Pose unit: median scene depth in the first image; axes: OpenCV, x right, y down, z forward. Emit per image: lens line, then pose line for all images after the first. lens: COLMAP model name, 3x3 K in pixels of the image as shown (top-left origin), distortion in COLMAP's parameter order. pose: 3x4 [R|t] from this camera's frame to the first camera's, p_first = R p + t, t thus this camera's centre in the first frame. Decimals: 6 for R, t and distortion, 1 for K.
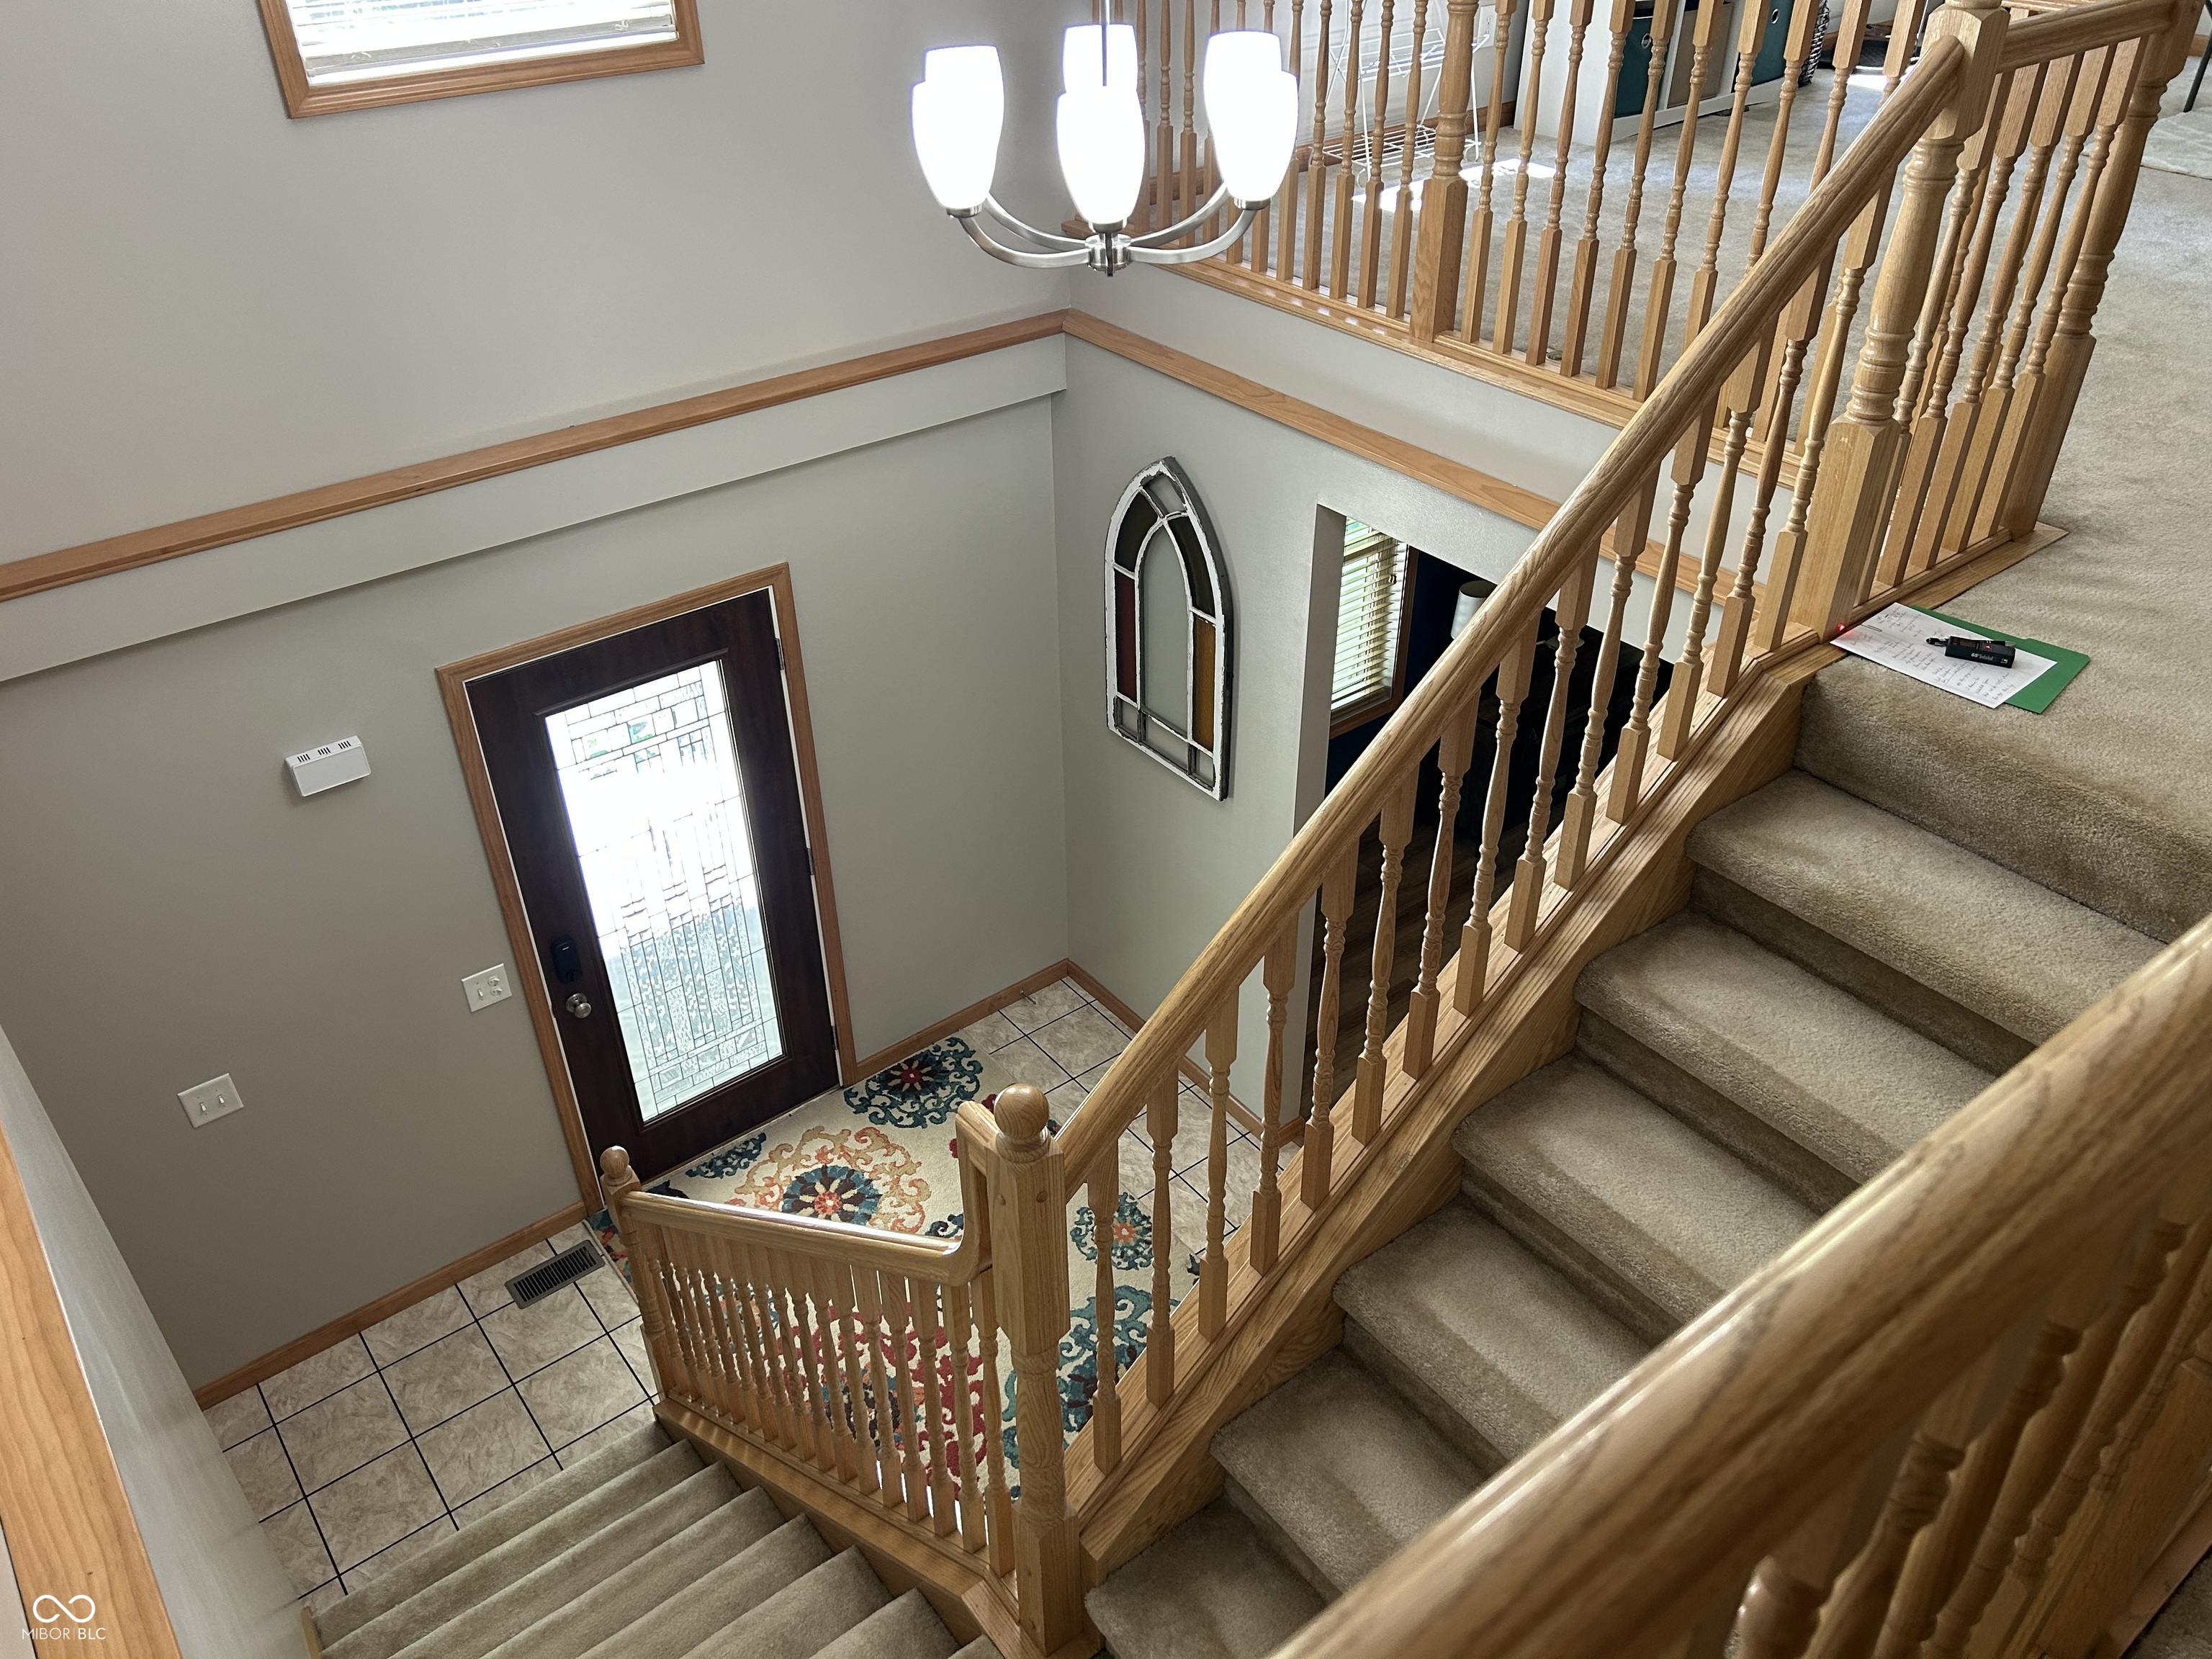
lens RADIAL K [[1668.1, 0, 1098.7], [0, 1668.1, 821.2], [0, 0, 1]] dist [0.050498, -0.046347]
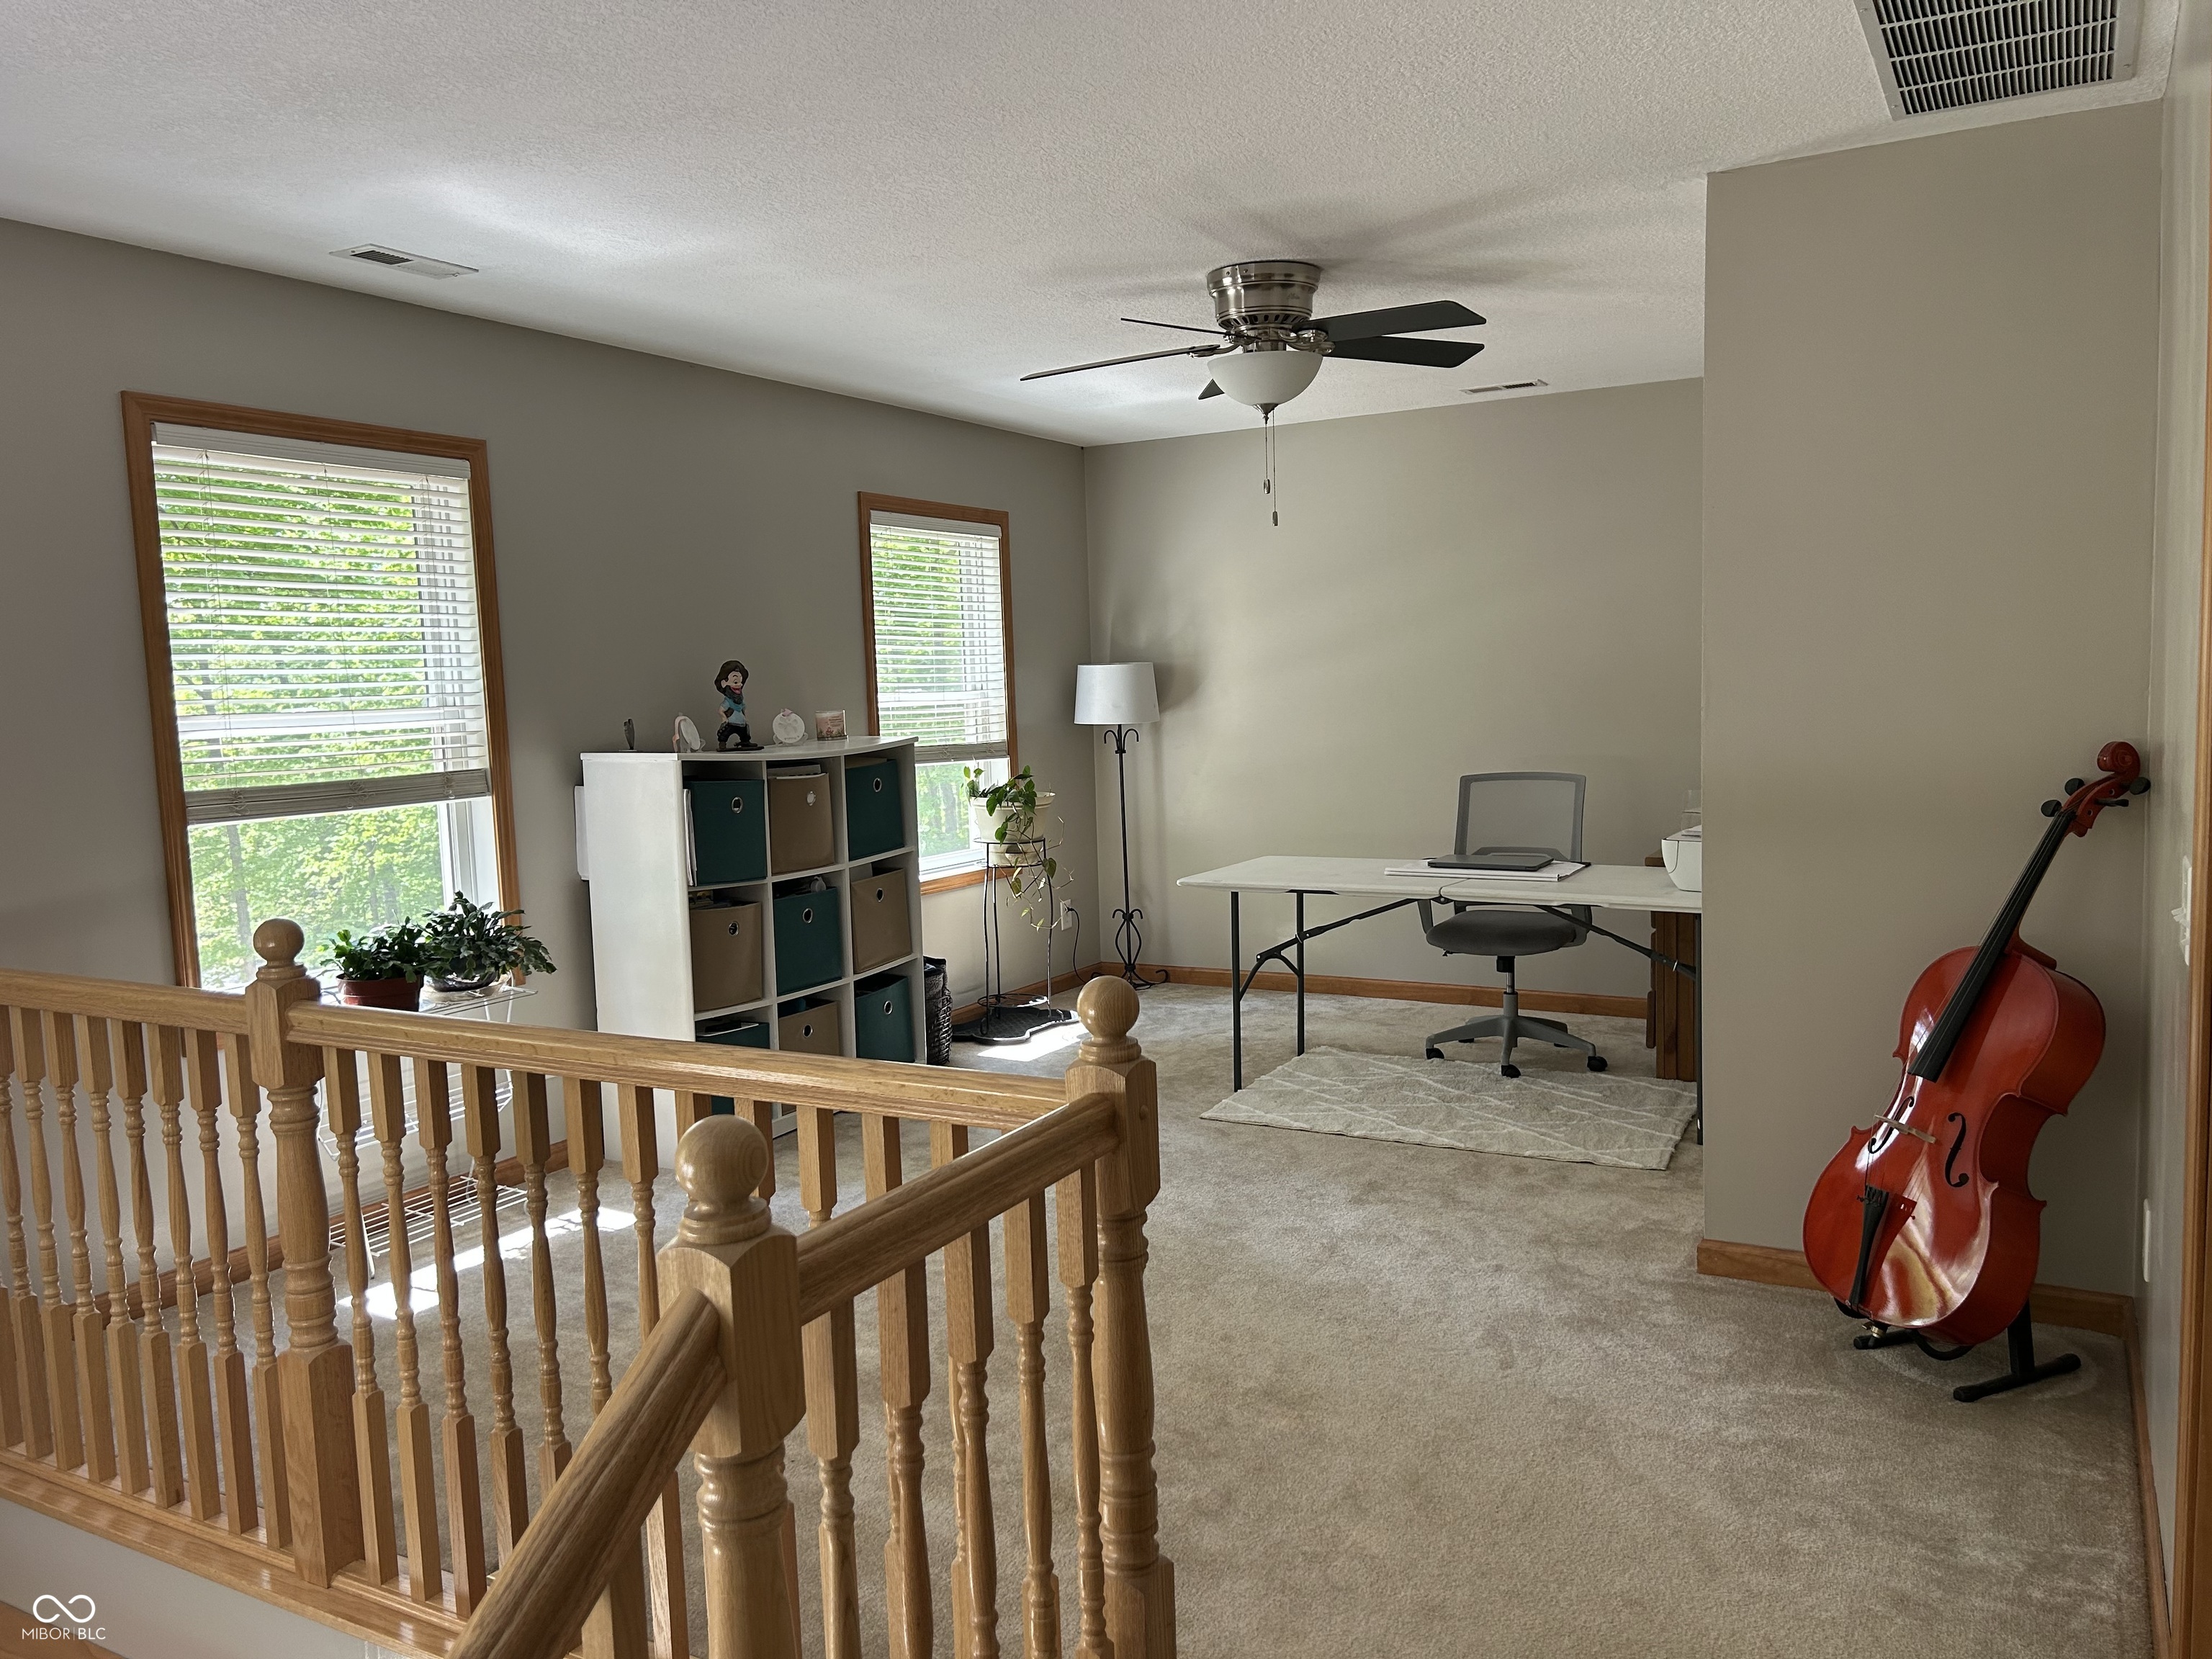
lens RADIAL K [[1668.1, 0, 1098.7], [0, 1668.1, 821.2], [0, 0, 1]] dist [0.050498, -0.046347]
pose [[0.923332, -0.054808, 0.380071, 0.242037], [0.236030, 0.861721, -0.449139, -0.179728], [-0.302898, 0.504413, 0.808592, 0.244940]]
